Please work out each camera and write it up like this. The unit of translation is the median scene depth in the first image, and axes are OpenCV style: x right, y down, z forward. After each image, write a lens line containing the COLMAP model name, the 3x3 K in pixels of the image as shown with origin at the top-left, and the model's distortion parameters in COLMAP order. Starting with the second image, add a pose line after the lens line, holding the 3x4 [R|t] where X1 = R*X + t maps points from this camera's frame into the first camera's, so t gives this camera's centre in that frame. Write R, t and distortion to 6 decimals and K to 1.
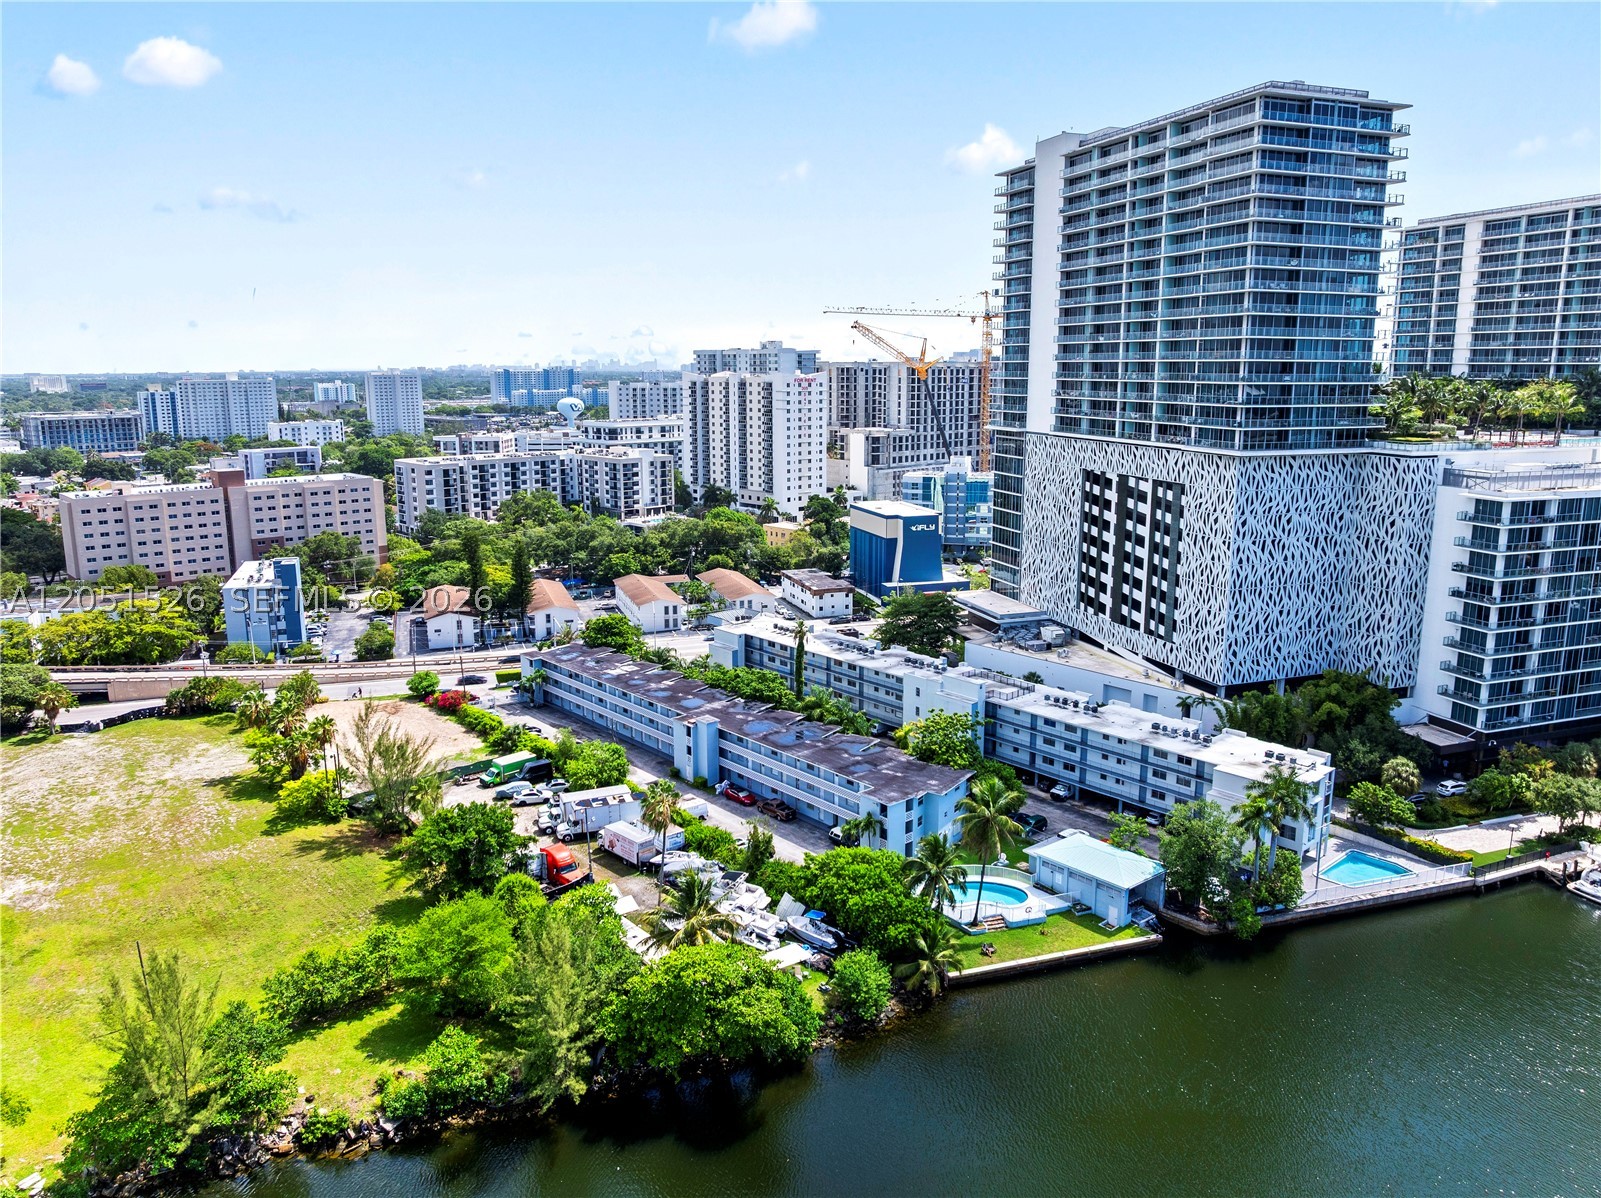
lens RADIAL K [[1115.0, 0, 800.5], [0, 1115.0, 599.0], [0, 0, 1]] dist [-0.034443, -0.003826]
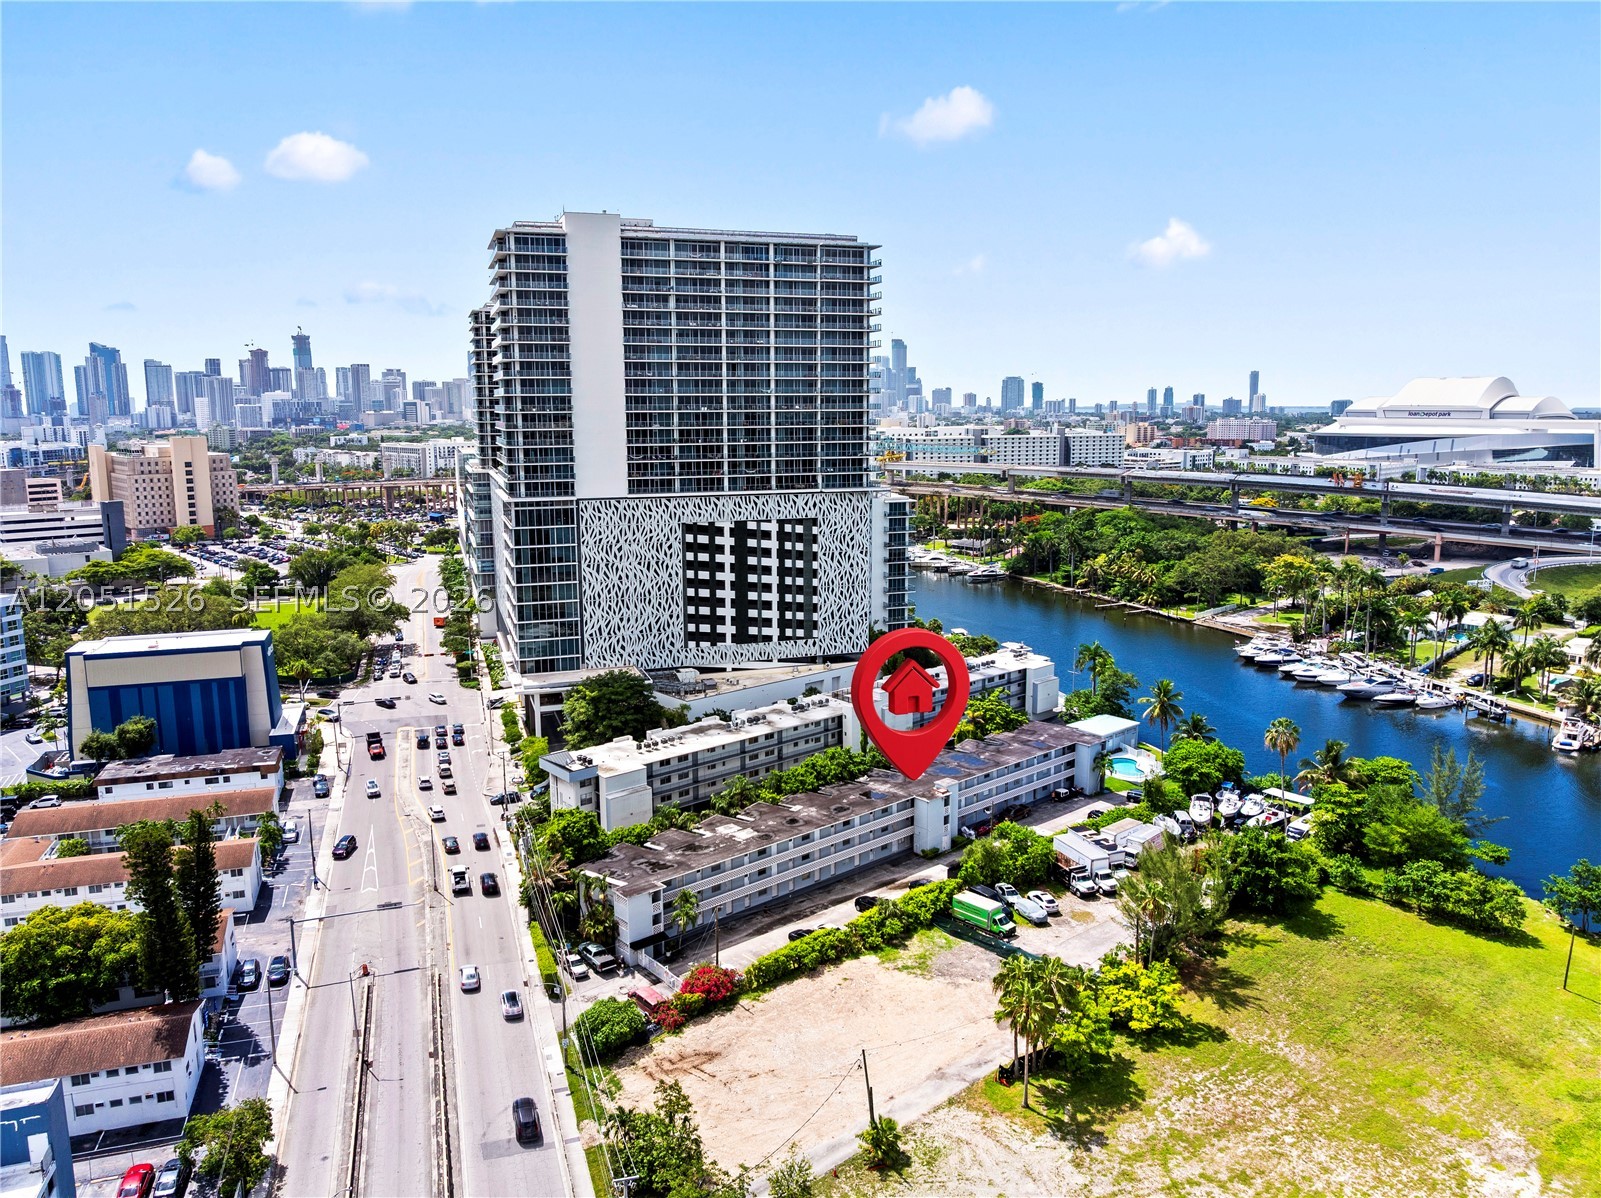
lens RADIAL K [[1117.0, 0, 796.8], [0, 1117.0, 611.2], [0, 0, 1]] dist [-0.036248, -0.002943]
pose [[0.007195, -0.179776, 0.983681, -0.869527], [0.208462, 0.962364, 0.174355, -0.204885], [-0.978004, 0.203806, 0.044400, 0.861366]]
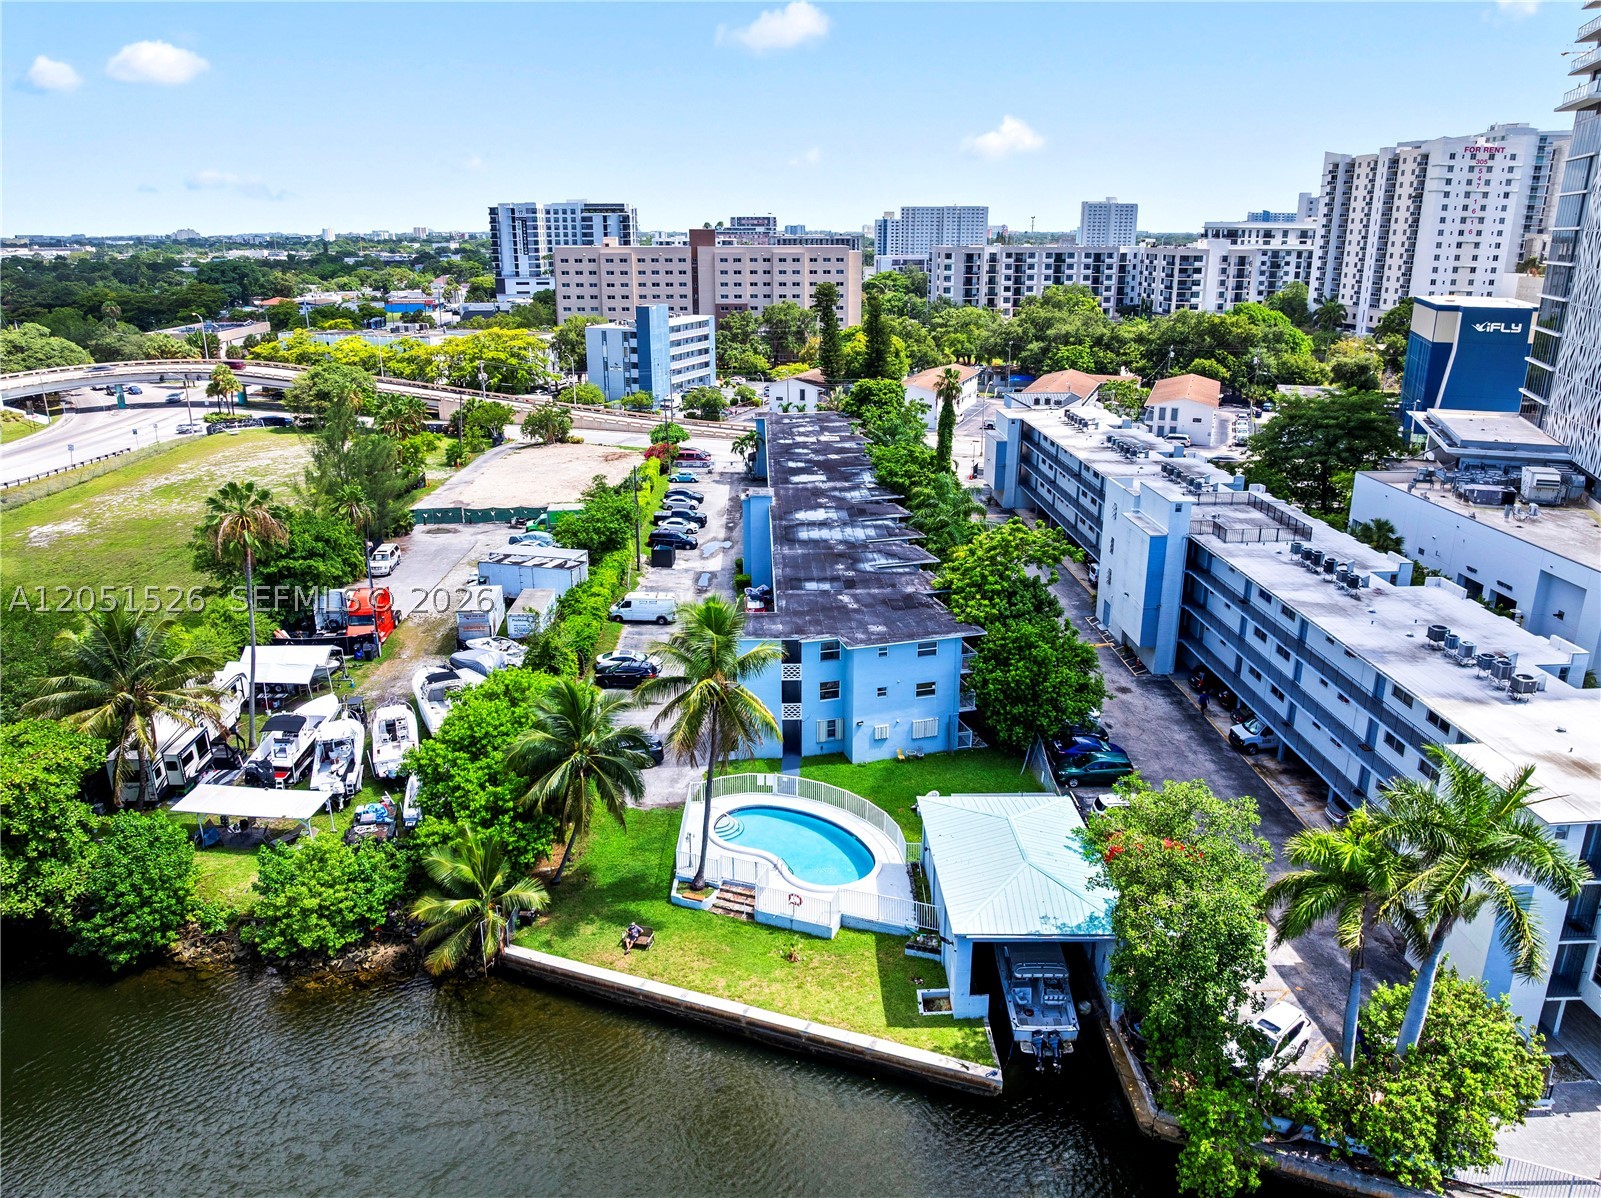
lens RADIAL K [[1117.0, 0, 796.8], [0, 1117.0, 611.2], [0, 0, 1]] dist [-0.036248, -0.002943]
pose [[0.780061, 0.204492, -0.591345, 0.277150], [-0.126675, 0.977129, 0.170799, 0.048480], [0.612747, -0.058325, 0.788124, 0.384608]]
